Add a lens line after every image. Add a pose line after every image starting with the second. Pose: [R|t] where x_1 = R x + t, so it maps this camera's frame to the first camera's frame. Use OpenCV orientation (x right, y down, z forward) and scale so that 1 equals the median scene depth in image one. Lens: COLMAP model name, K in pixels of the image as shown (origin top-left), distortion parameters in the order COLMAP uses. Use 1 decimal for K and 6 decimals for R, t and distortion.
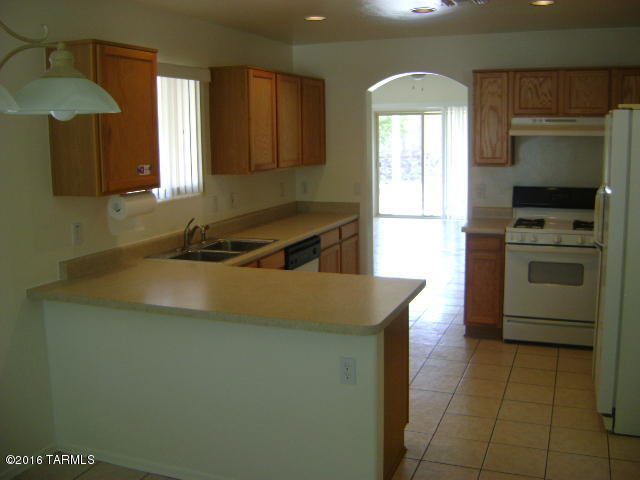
lens RADIAL K [[658.7, 0, 319.0], [0, 658.7, 238.1], [0, 0, 1]] dist [-0.109582, 0.000000]
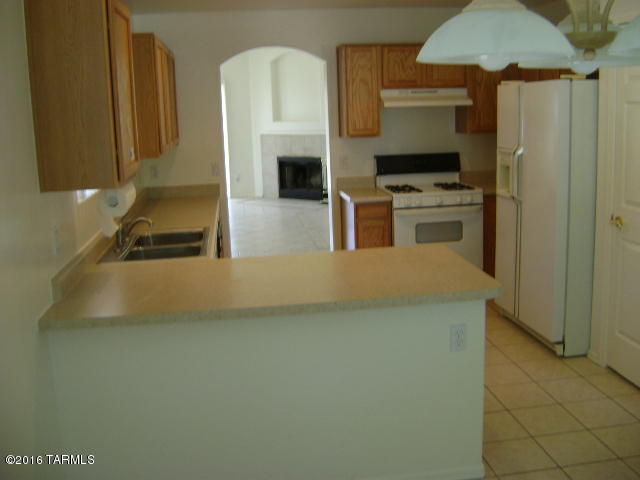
lens RADIAL K [[658.7, 0, 320.1], [0, 658.7, 241.1], [0, 0, 1]] dist [-0.109582, 0.000000]
pose [[0.864408, -0.114658, 0.489543, -0.338511], [0.100142, 0.993405, 0.055845, -0.011930], [-0.492717, 0.000751, 0.870189, 0.129806]]
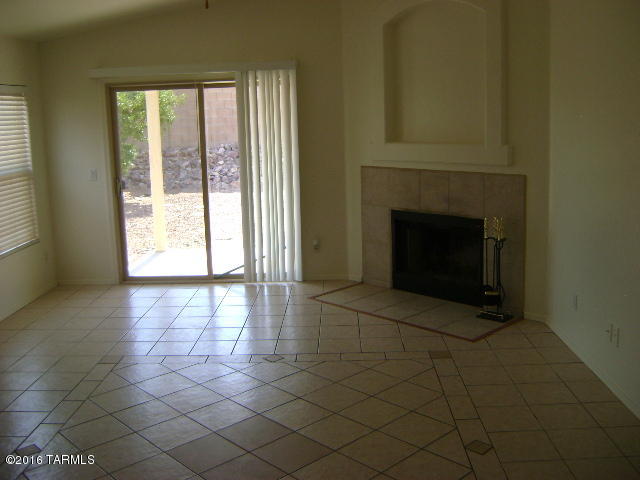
lens RADIAL K [[658.7, 0, 317.9], [0, 658.7, 239.4], [0, 0, 1]] dist [-0.109582, 0.000000]
pose [[0.938049, -0.083461, 0.336300, 0.135004], [0.074057, 0.996422, 0.040718, -0.184996], [-0.338496, -0.013290, 0.940874, 1.075756]]
